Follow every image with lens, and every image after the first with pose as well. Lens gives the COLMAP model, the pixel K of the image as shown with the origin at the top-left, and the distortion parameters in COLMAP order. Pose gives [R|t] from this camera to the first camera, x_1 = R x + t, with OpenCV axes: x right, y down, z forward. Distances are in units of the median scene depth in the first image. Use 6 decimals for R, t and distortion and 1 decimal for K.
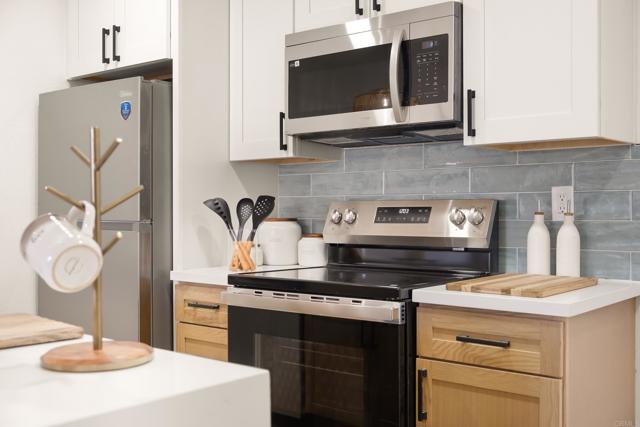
lens RADIAL K [[731.3, 0, 318.2], [0, 731.3, 212.9], [0, 0, 1]] dist [0.012412, 0.000000]
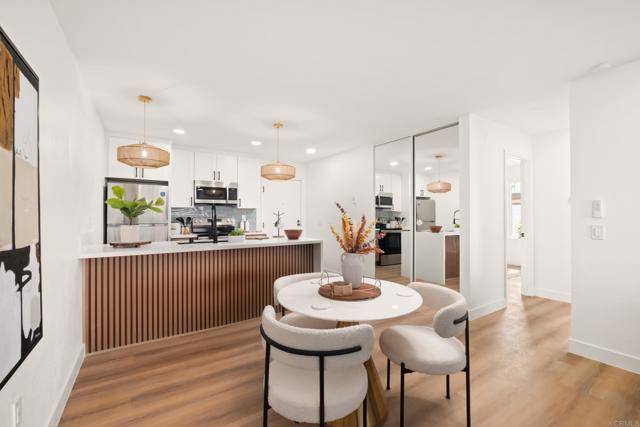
lens RADIAL K [[276.2, 0, 321.1], [0, 276.2, 214.7], [0, 0, 1]] dist [-0.002368, 0.000526]
pose [[0.279476, 0.004553, 0.960142, -1.588020], [0.005385, 0.999966, -0.006309, -0.022378], [-0.960138, 0.006933, 0.279442, -0.208099]]
